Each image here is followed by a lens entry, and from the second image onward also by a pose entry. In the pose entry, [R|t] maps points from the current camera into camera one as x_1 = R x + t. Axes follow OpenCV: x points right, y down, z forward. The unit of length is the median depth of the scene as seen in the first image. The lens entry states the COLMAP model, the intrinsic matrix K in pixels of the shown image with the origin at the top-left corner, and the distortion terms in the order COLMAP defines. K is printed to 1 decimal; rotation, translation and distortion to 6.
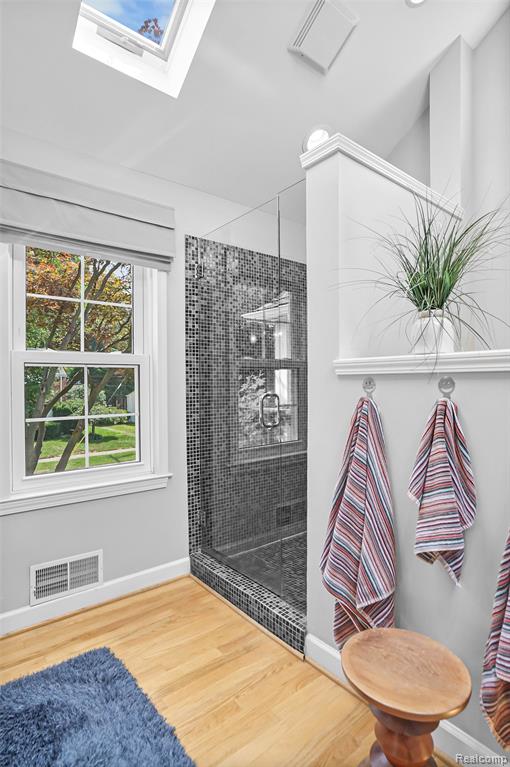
lens RADIAL K [[402.5, 0, 256.3], [0, 402.5, 382.0], [0, 0, 1]] dist [-0.027978, 0.005709]
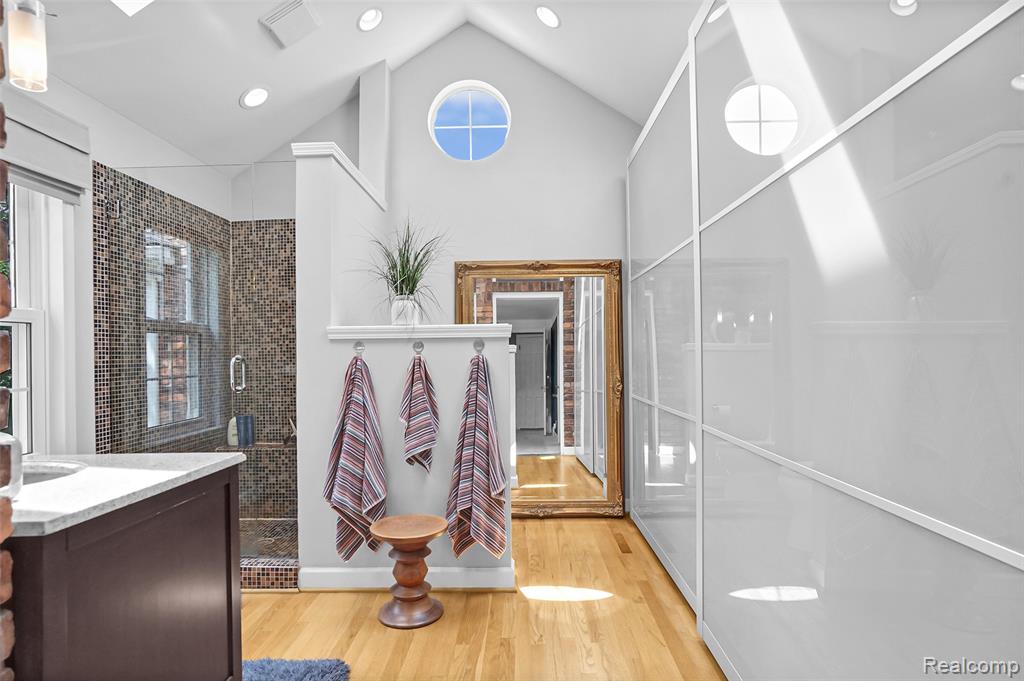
lens RADIAL K [[537.3, 0, 511.1], [0, 537.3, 346.0], [0, 0, 1]] dist [-0.027978, 0.005709]
pose [[0.635634, 0.005082, 0.771974, -0.494385], [0.007804, 0.999885, -0.013008, 0.020096], [-0.771951, 0.014293, 0.635521, -0.321274]]
